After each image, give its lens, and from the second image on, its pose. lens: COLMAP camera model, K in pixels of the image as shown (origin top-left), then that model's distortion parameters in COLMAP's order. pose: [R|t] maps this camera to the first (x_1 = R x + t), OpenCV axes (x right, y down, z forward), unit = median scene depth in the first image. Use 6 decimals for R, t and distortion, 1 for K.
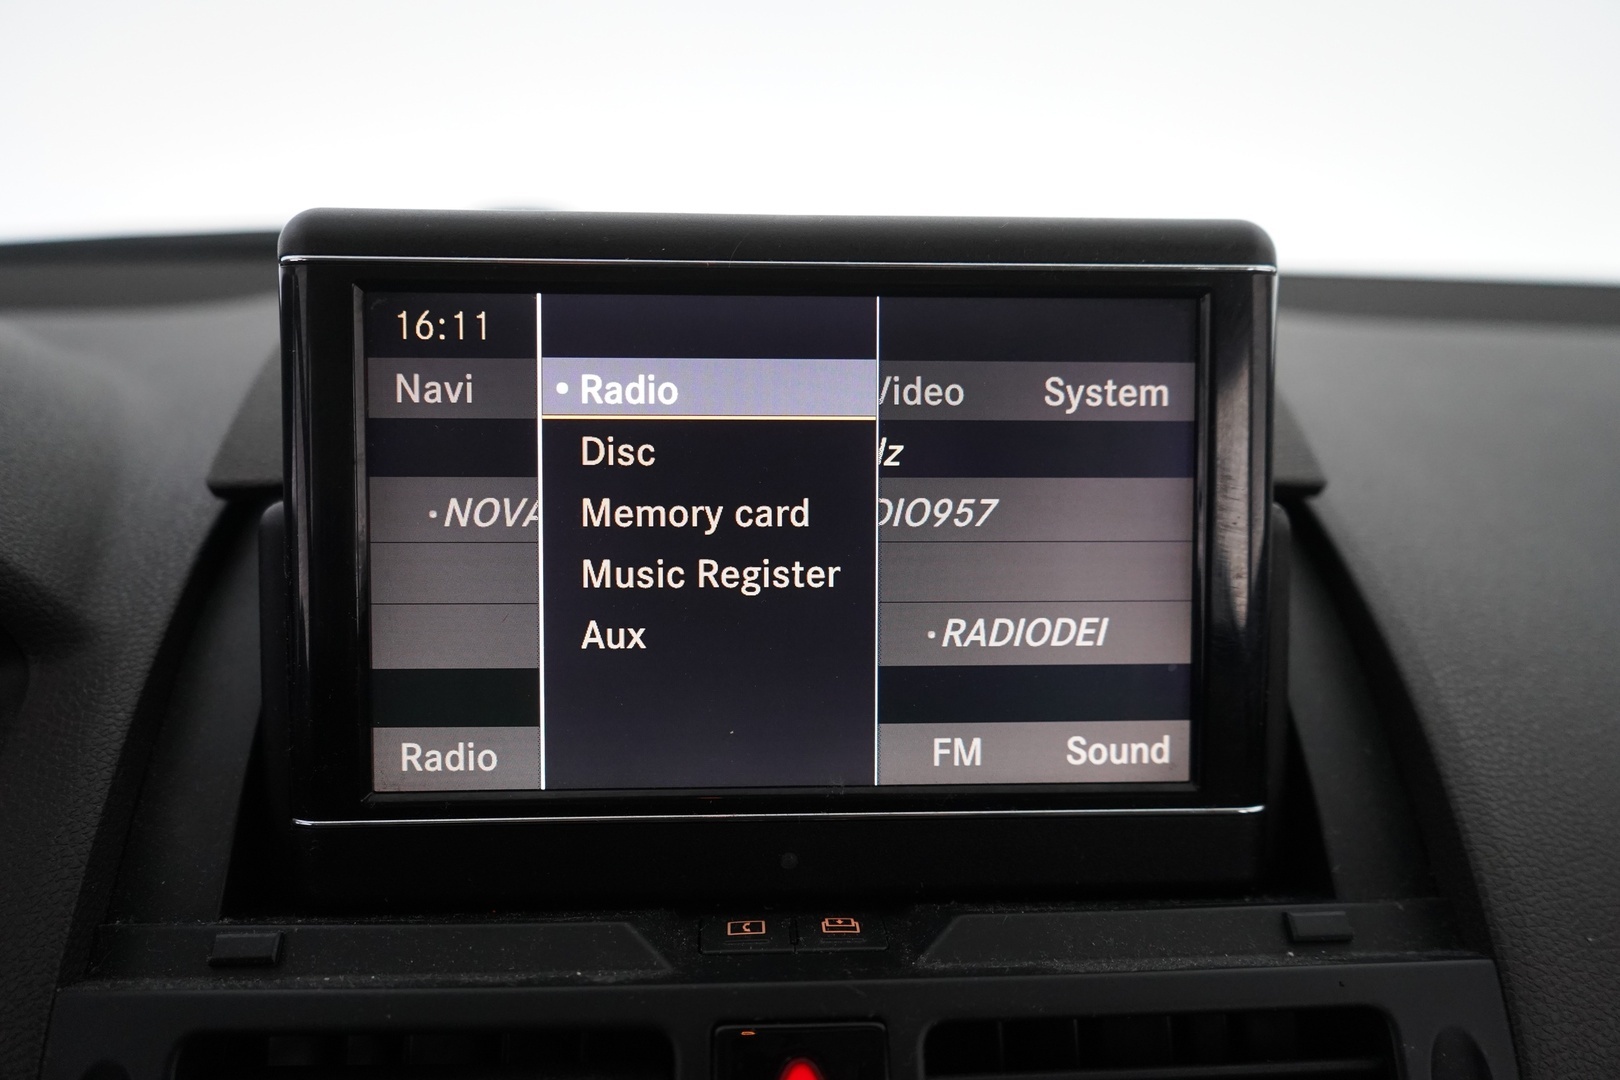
lens RADIAL K [[1321.0, 0, 804.9], [0, 1321.0, 542.7], [0, 0, 1]] dist [-0.011115, 0.010758]
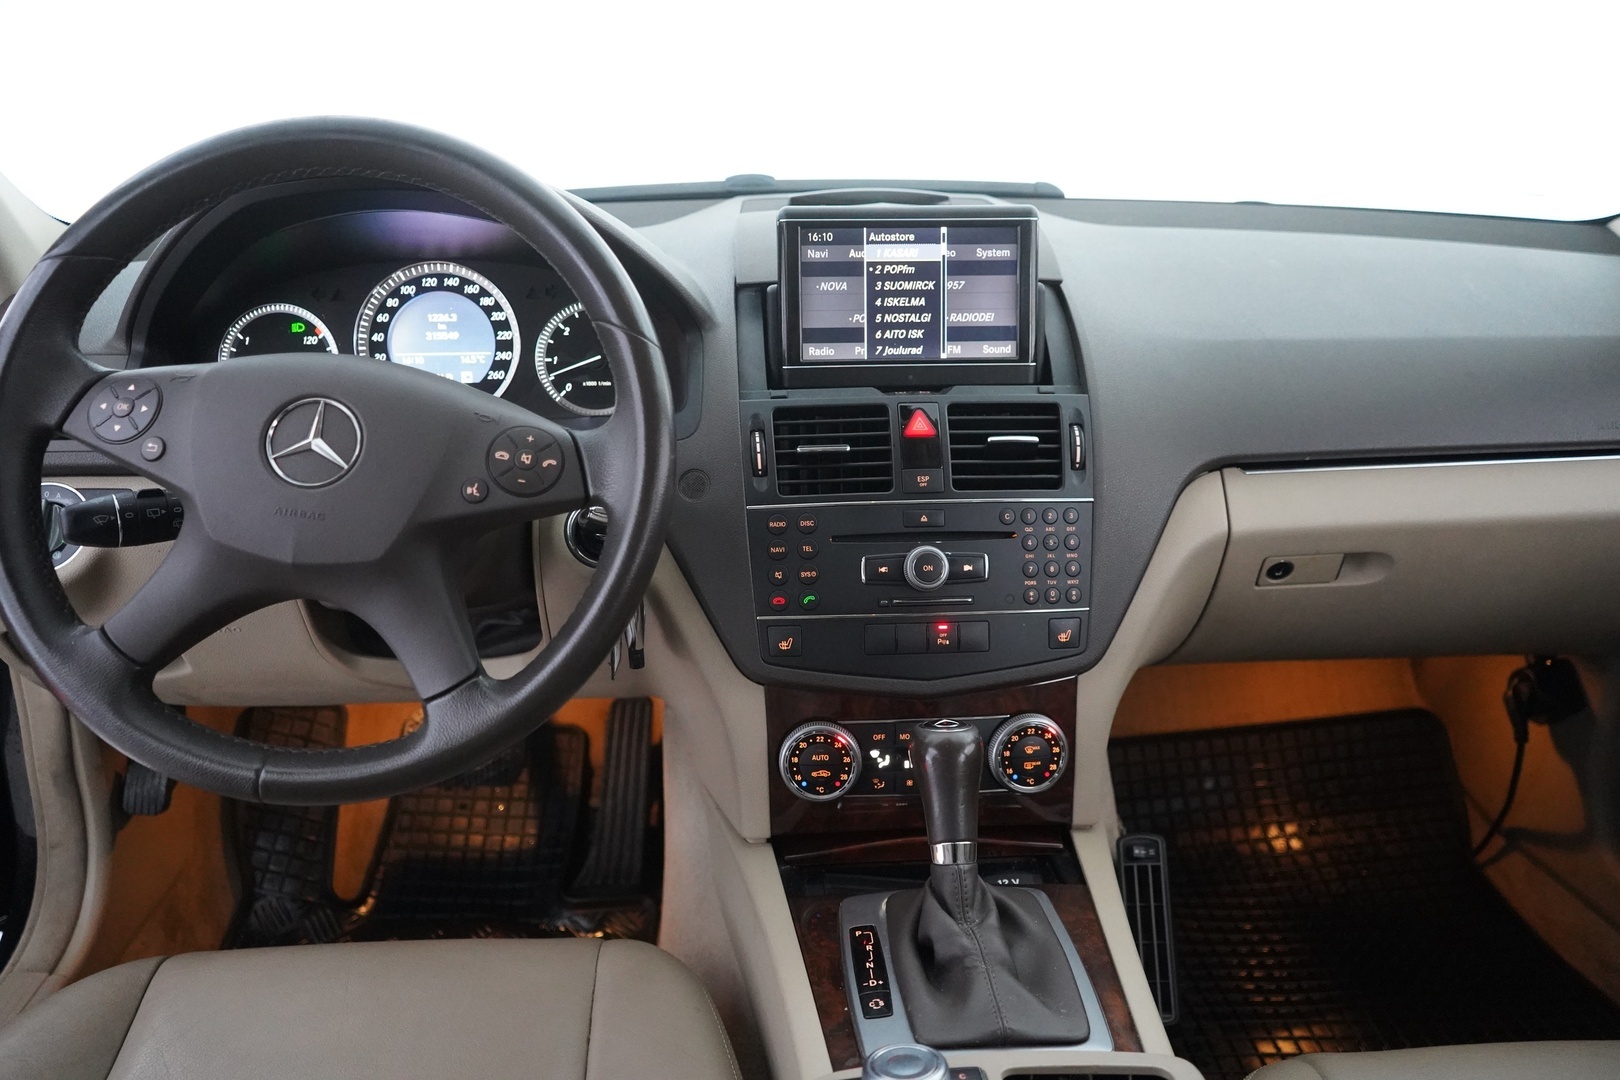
lens RADIAL K [[1321.0, 0, 819.4], [0, 1321.0, 536.6], [0, 0, 1]] dist [-0.011115, 0.010758]
pose [[0.999820, -0.016120, 0.010053, -0.324389], [0.015325, 0.997093, 0.074641, 0.414704], [-0.011227, -0.074473, 0.997160, -2.872263]]
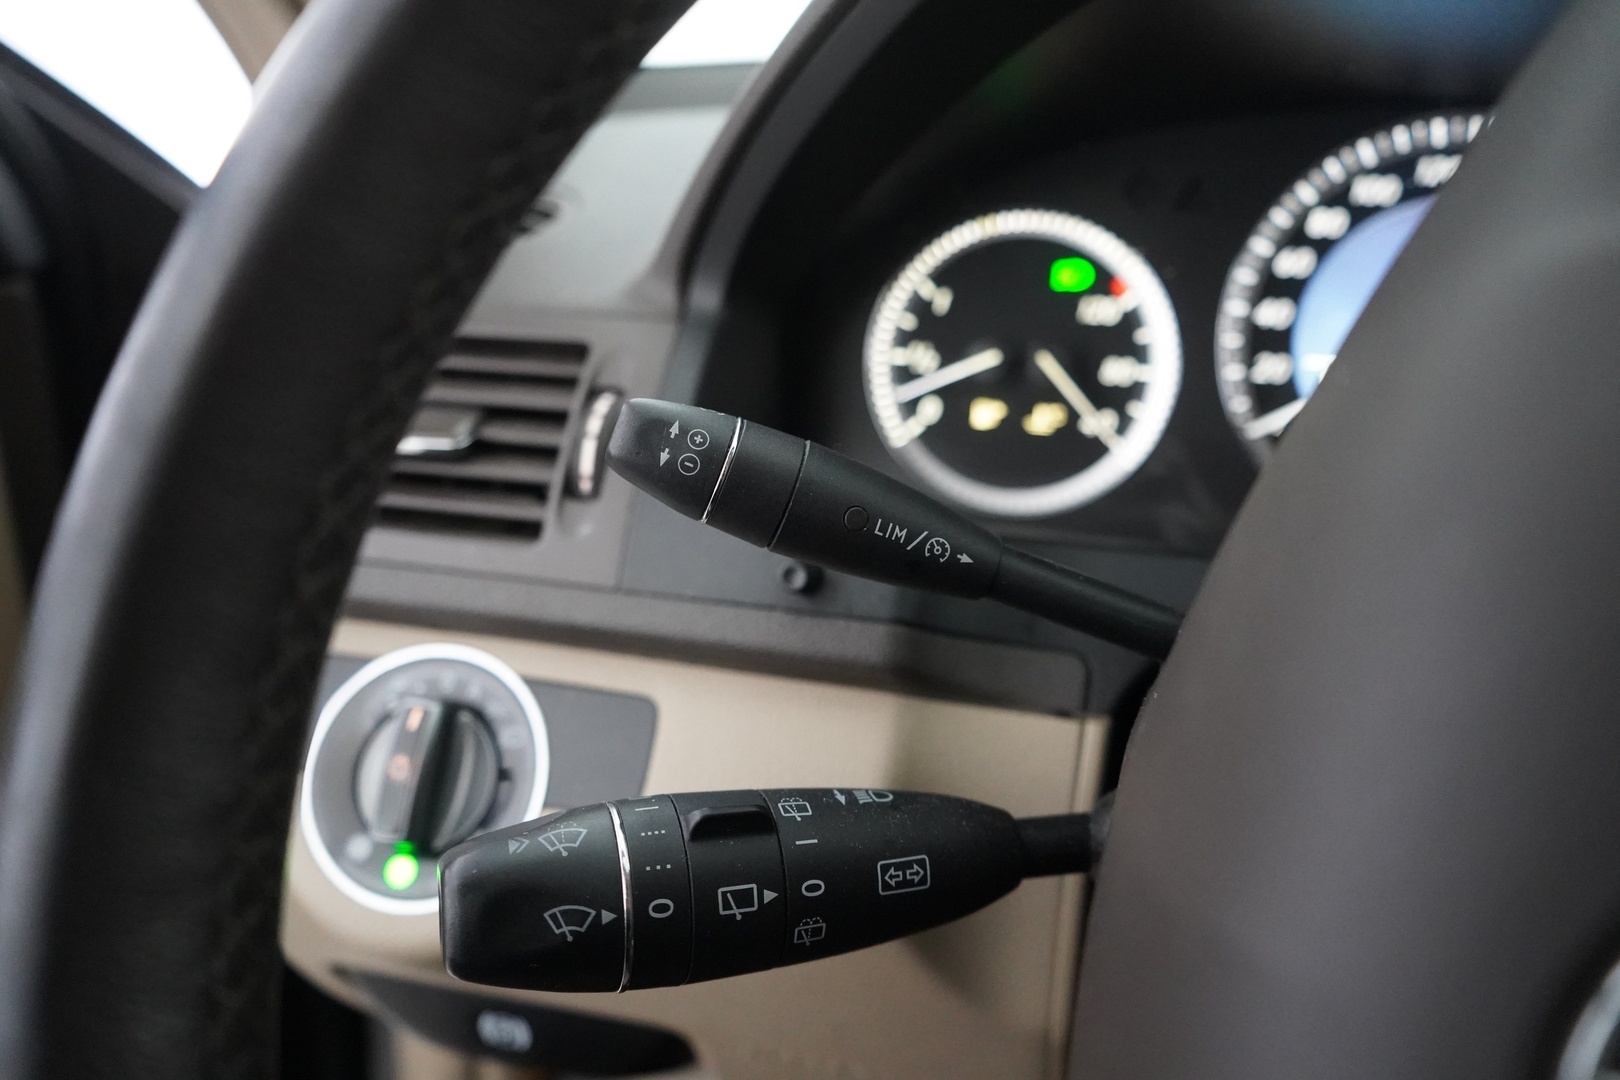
lens RADIAL K [[1321.0, 0, 807.3], [0, 1321.0, 553.9], [0, 0, 1]] dist [-0.011115, 0.010758]
pose [[0.948044, 0.103881, -0.300701, -1.679927], [-0.071444, 0.990564, 0.116955, 0.217663], [0.310013, -0.089395, 0.946520, -0.357041]]
